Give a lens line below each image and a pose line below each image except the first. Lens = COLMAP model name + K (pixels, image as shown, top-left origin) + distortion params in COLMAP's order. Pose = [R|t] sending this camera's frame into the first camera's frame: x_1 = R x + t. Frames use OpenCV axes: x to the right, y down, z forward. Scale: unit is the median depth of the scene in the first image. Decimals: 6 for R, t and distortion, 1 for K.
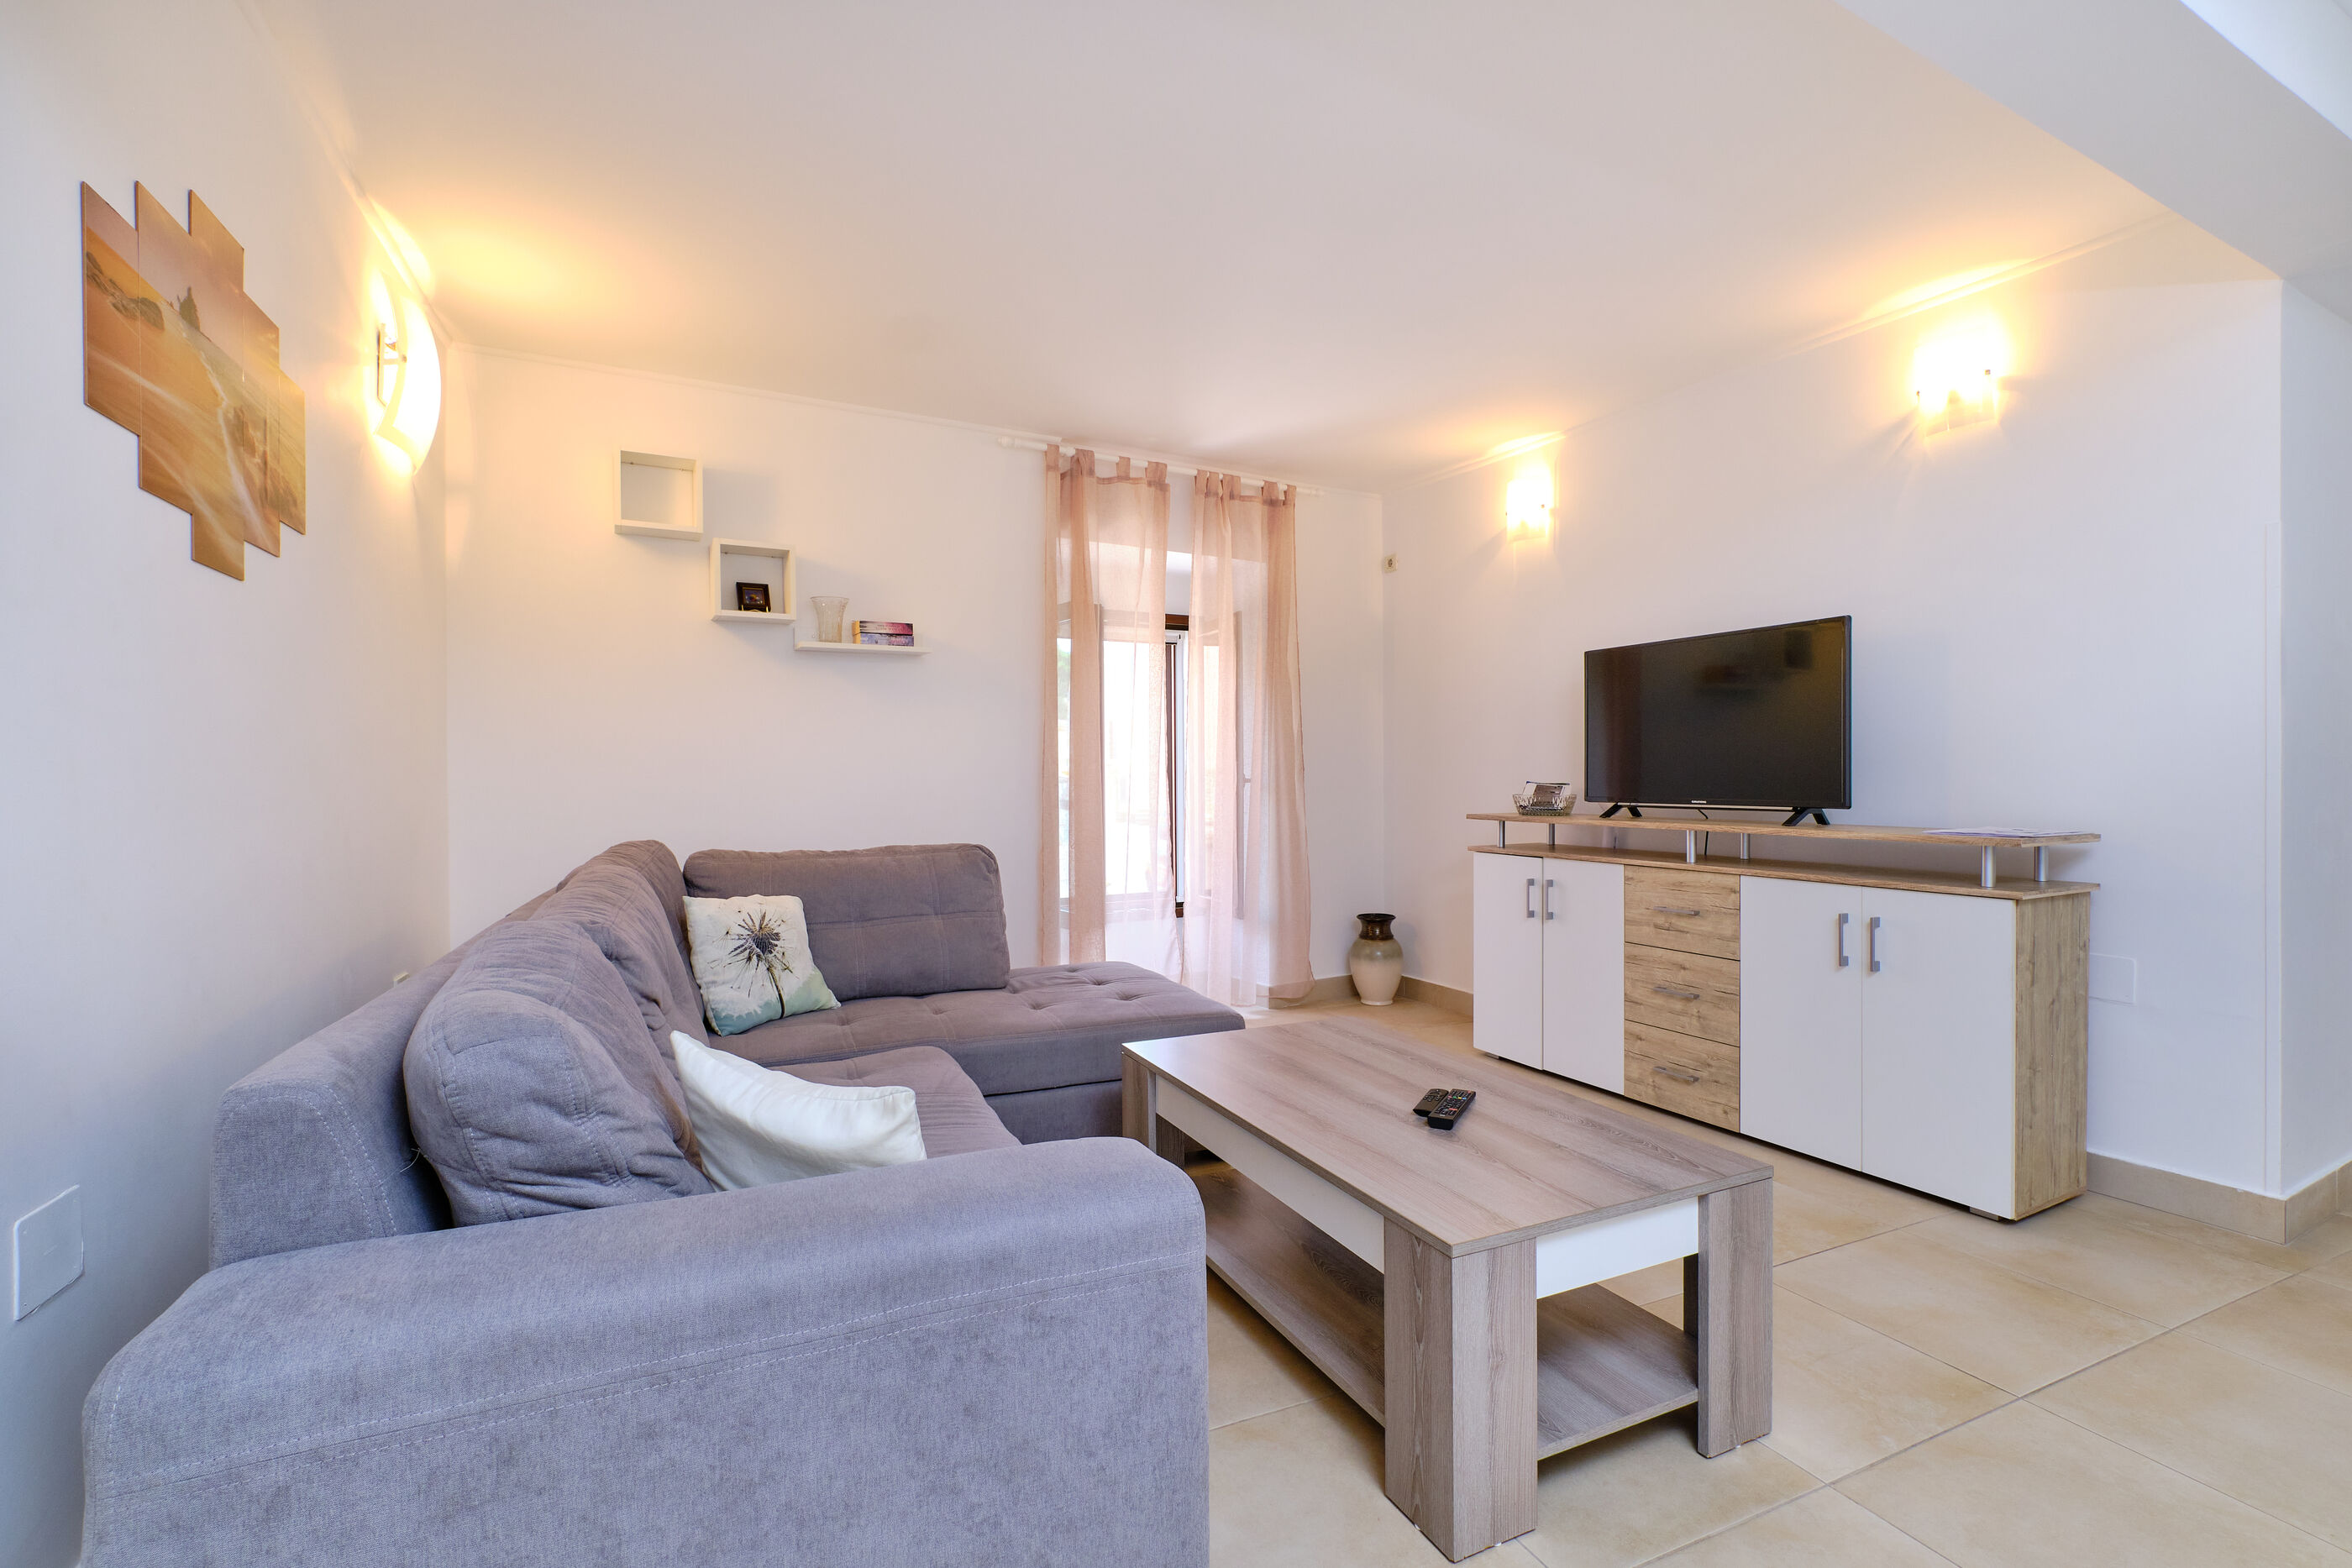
lens RADIAL K [[1040.4, 0, 1182.5], [0, 1040.4, 778.8], [0, 0, 1]] dist [-0.001219, -0.000386]
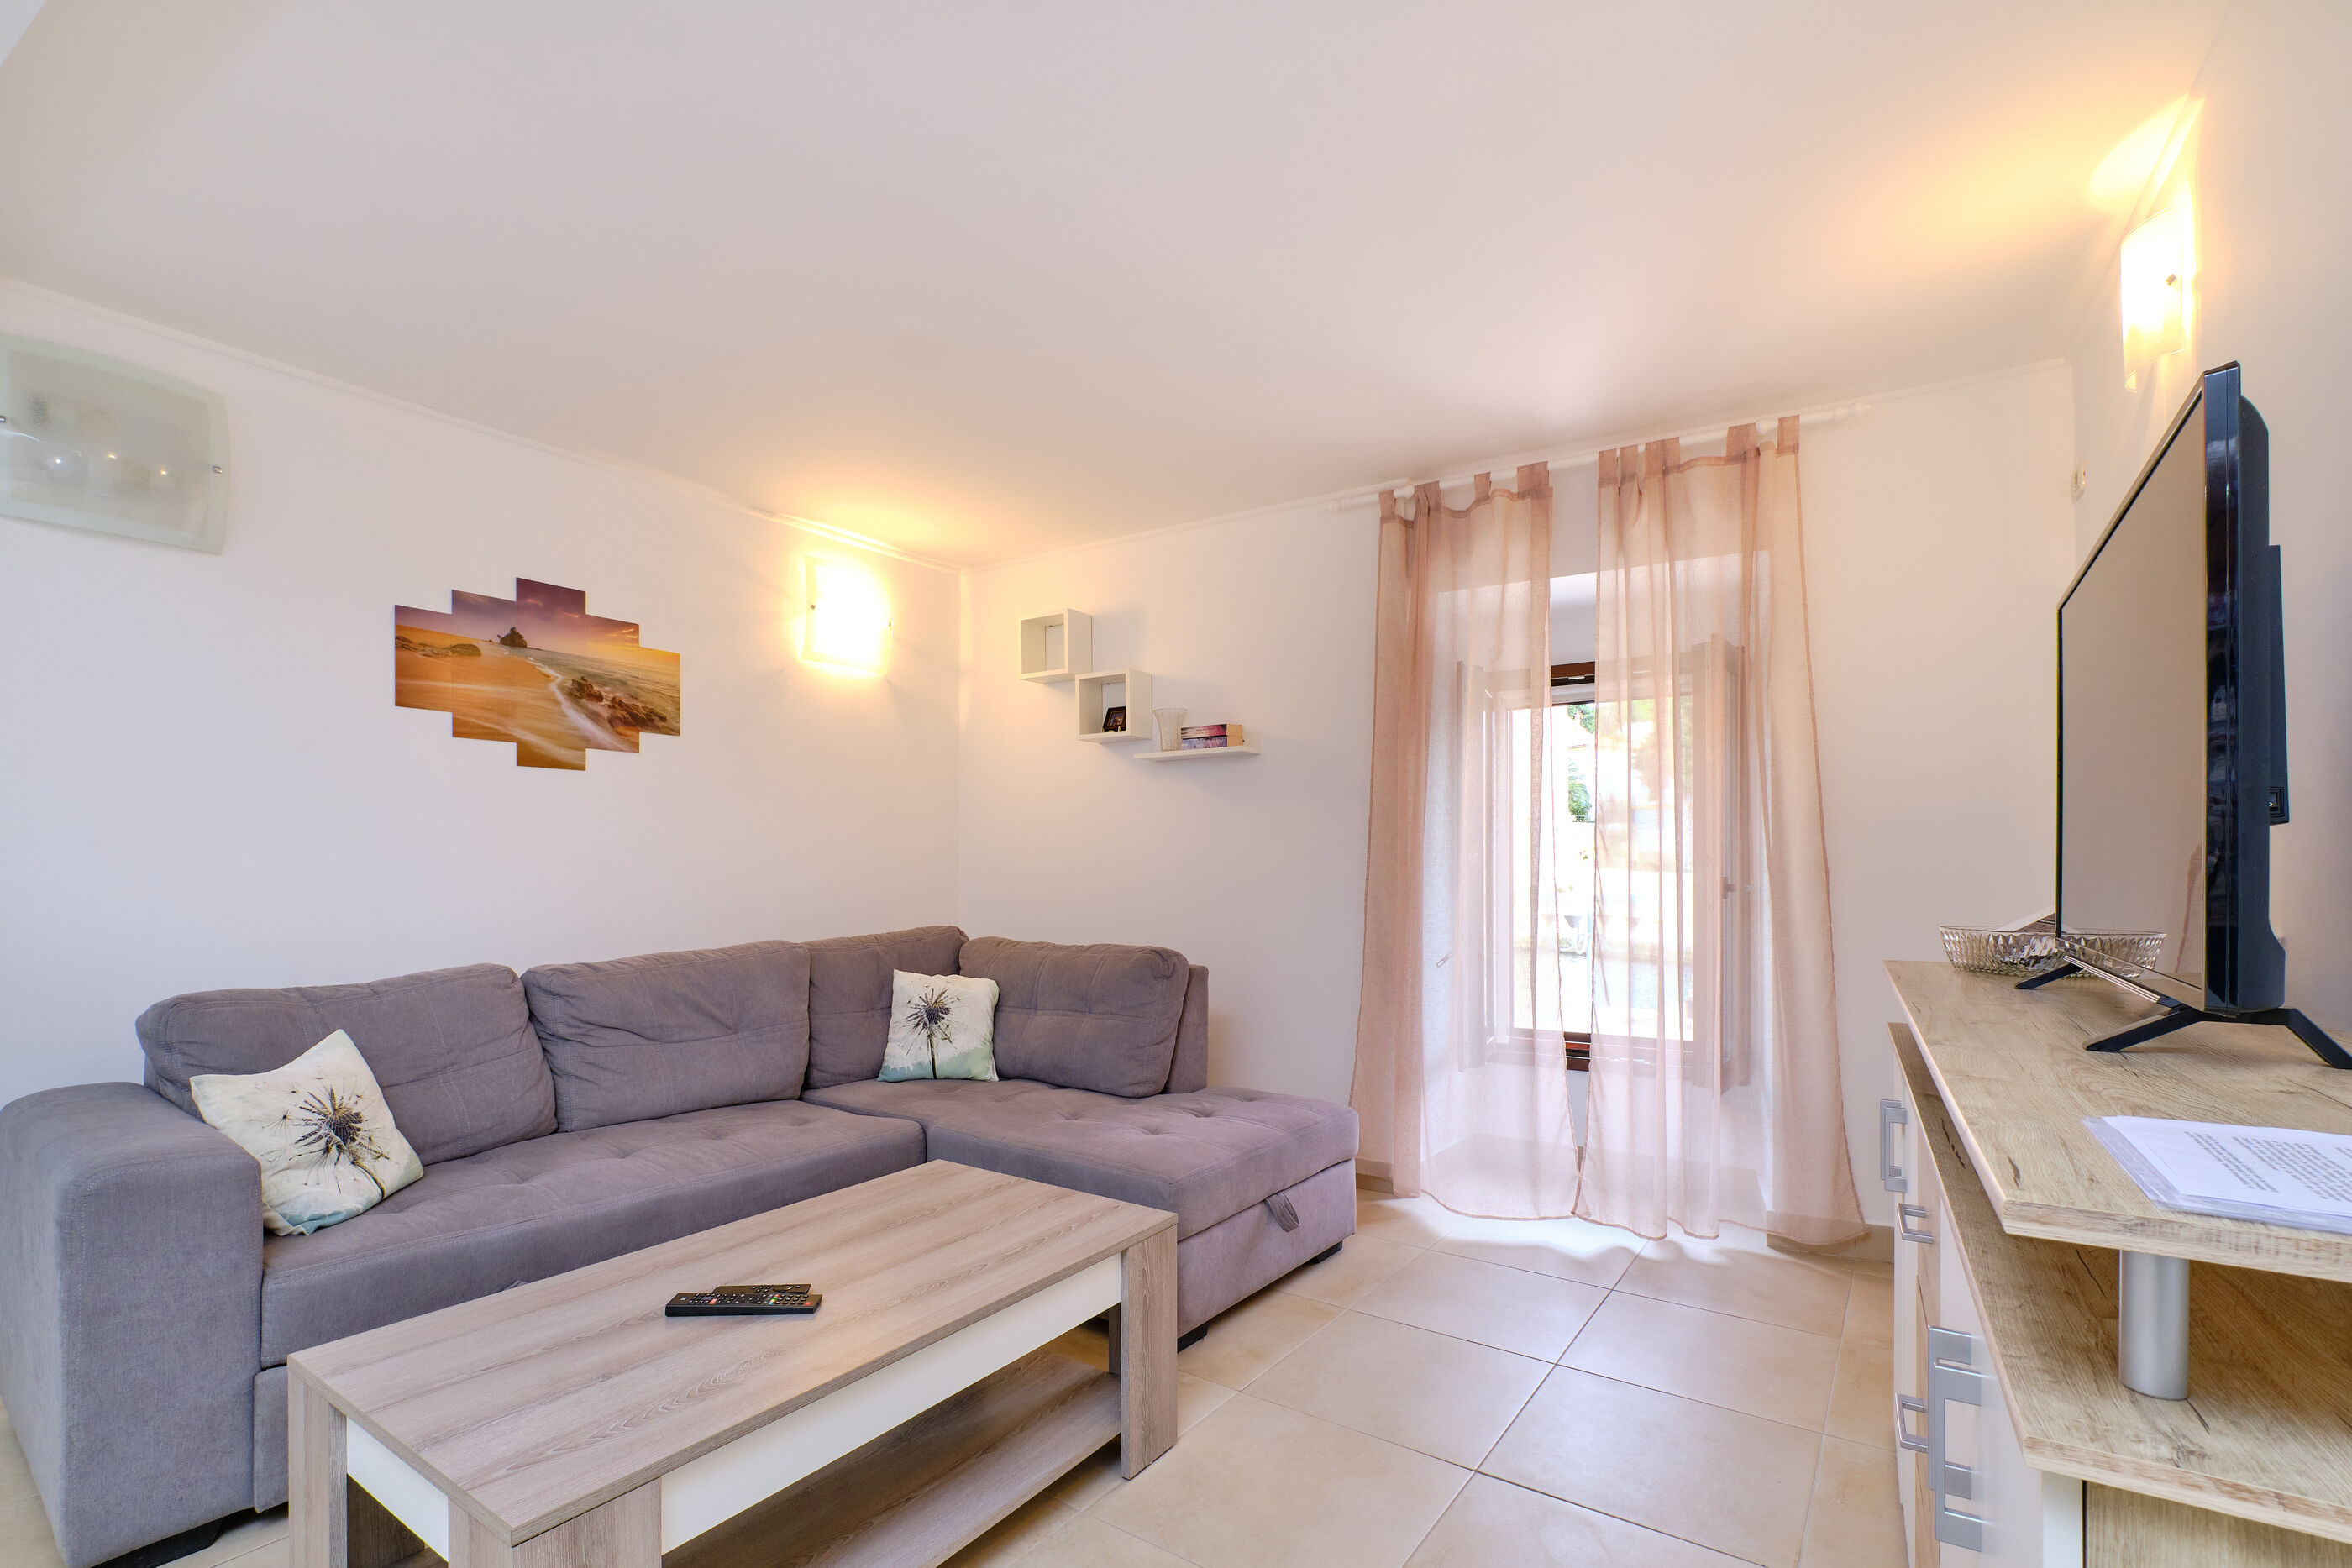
lens RADIAL K [[1046.8, 0, 1175.5], [0, 1046.8, 867.8], [0, 0, 1]] dist [-0.000176, 0.000072]
pose [[0.498728, 0.001245, -0.866758, 0.649042], [-0.007244, 0.999970, -0.002732, -0.009957], [0.866728, 0.007641, 0.498722, 0.514224]]
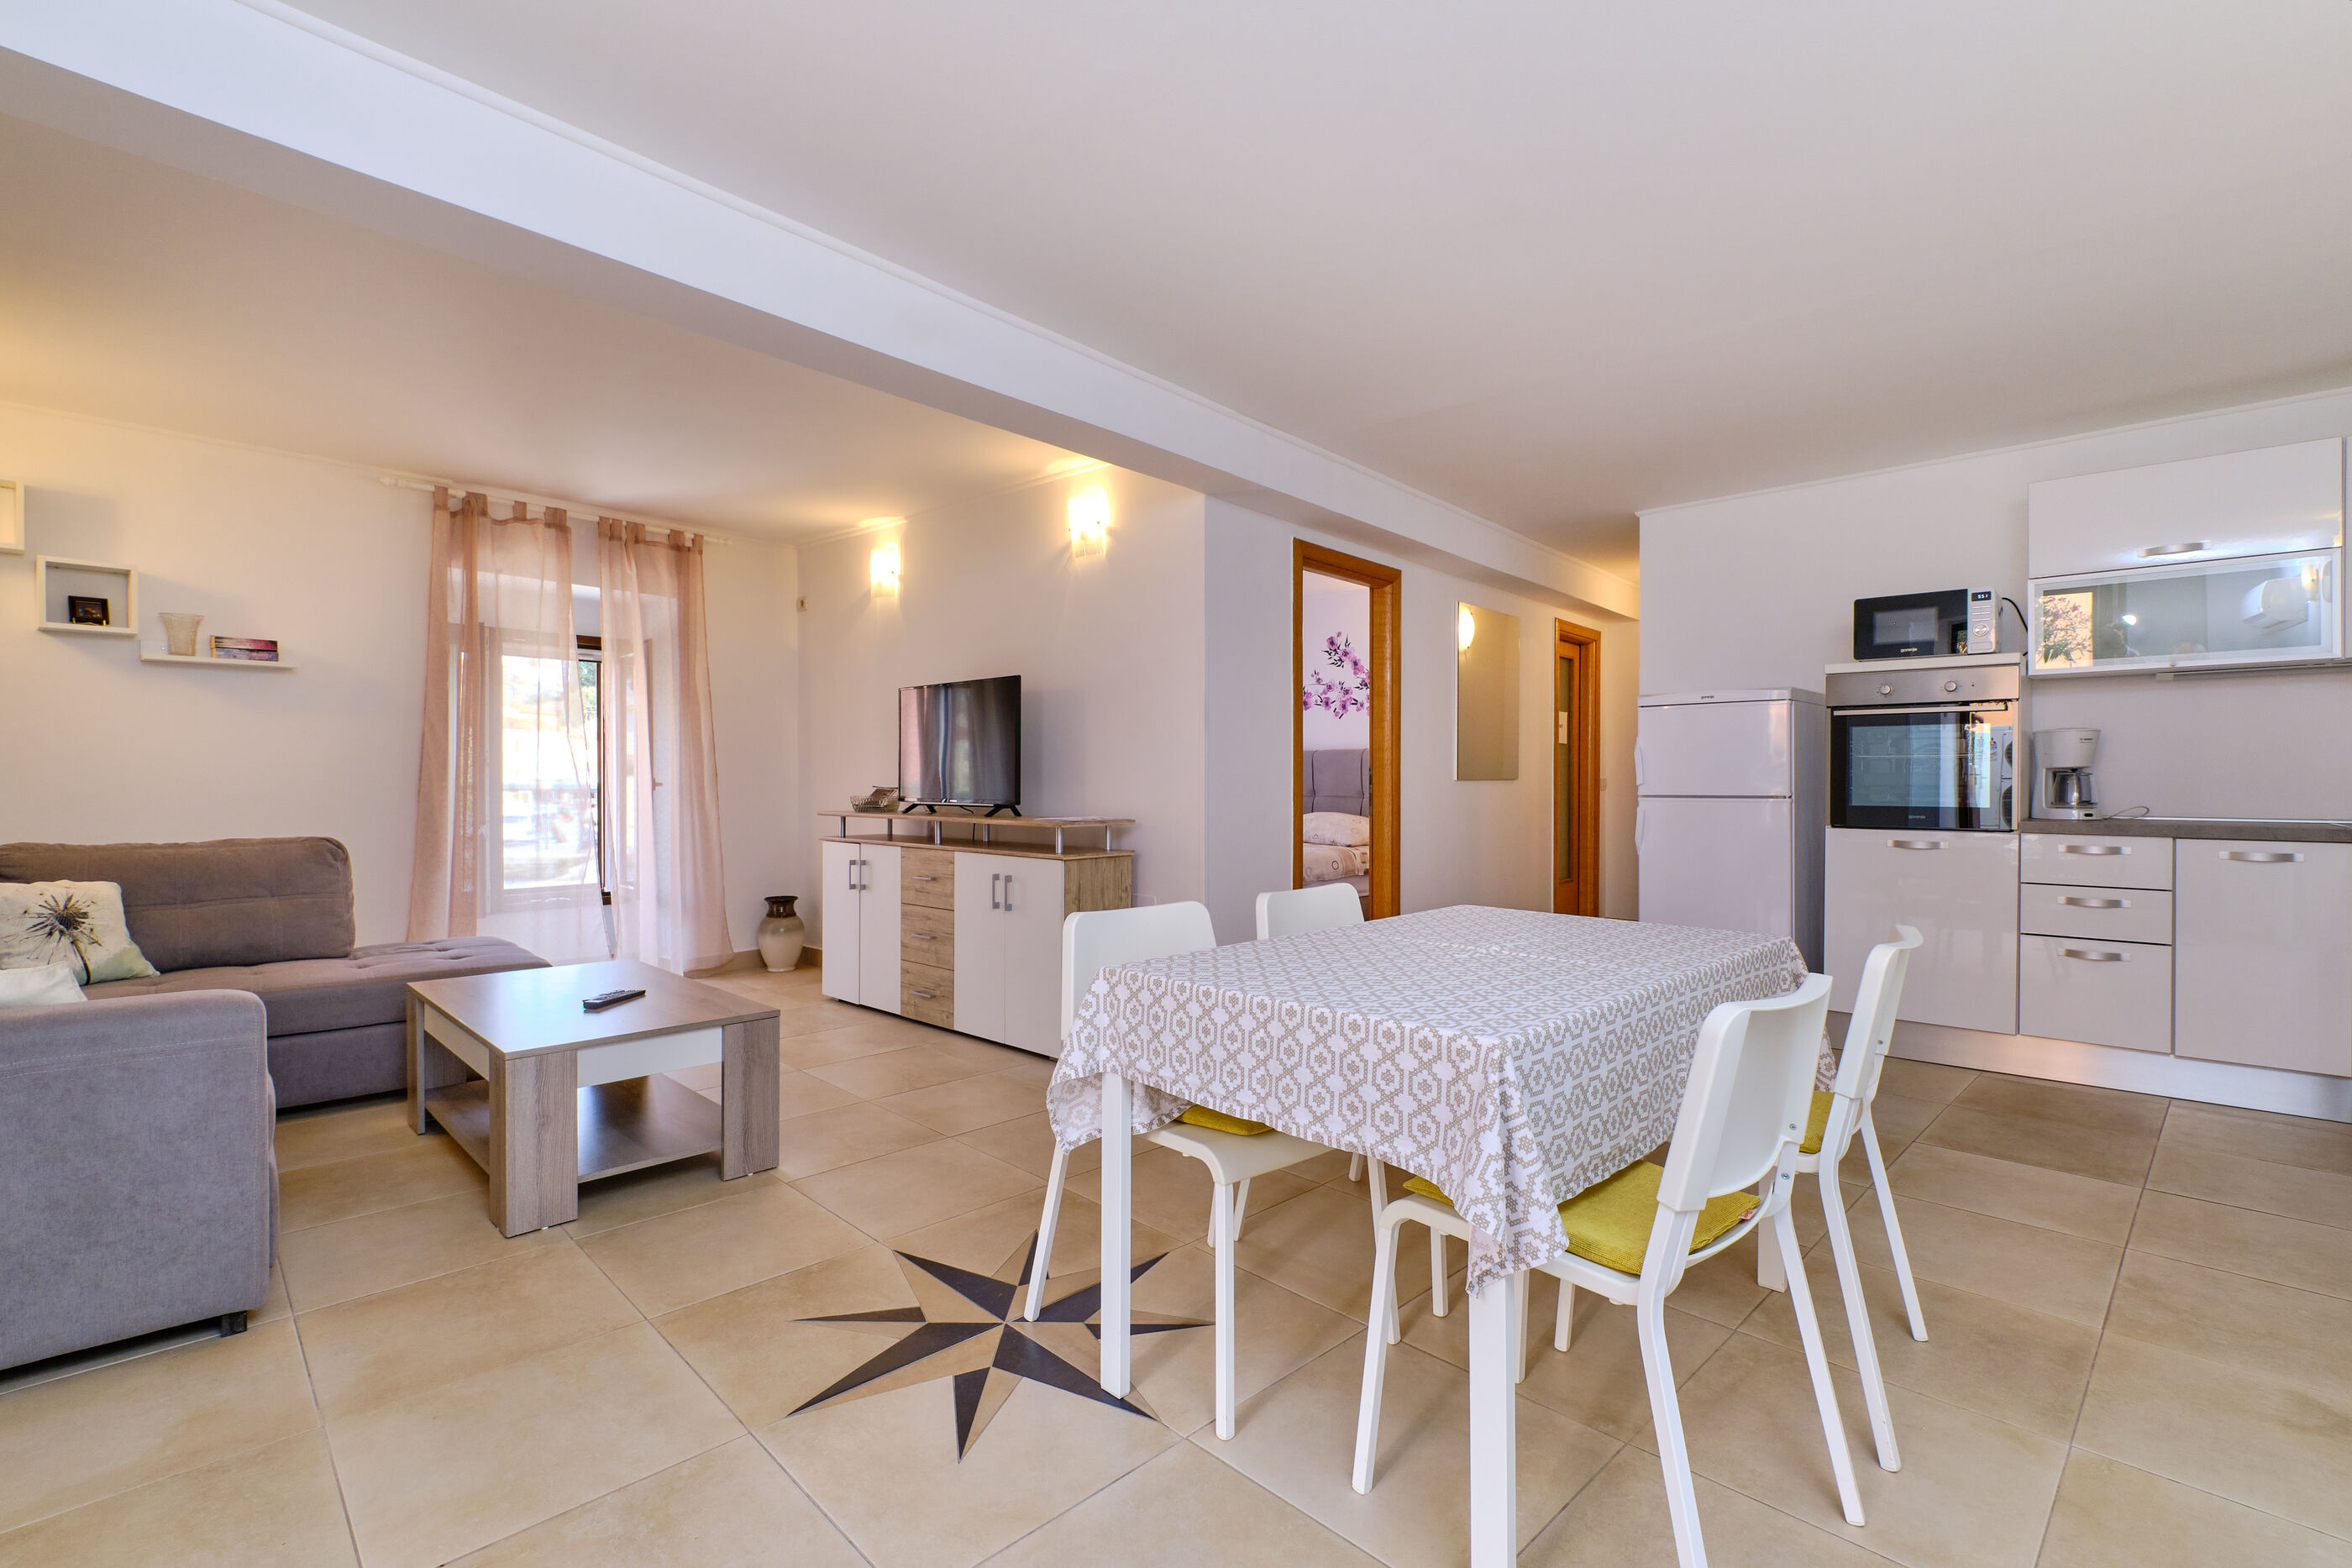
lens RADIAL K [[1046.2, 0, 1176.0], [0, 1046.2, 784.0], [0, 0, 1]] dist [-0.001750, -0.001197]
pose [[0.940597, 0.005889, 0.339474, 0.297143], [-0.006035, 0.999982, -0.000624, -0.001423], [-0.339471, -0.001462, 0.940615, -0.419846]]
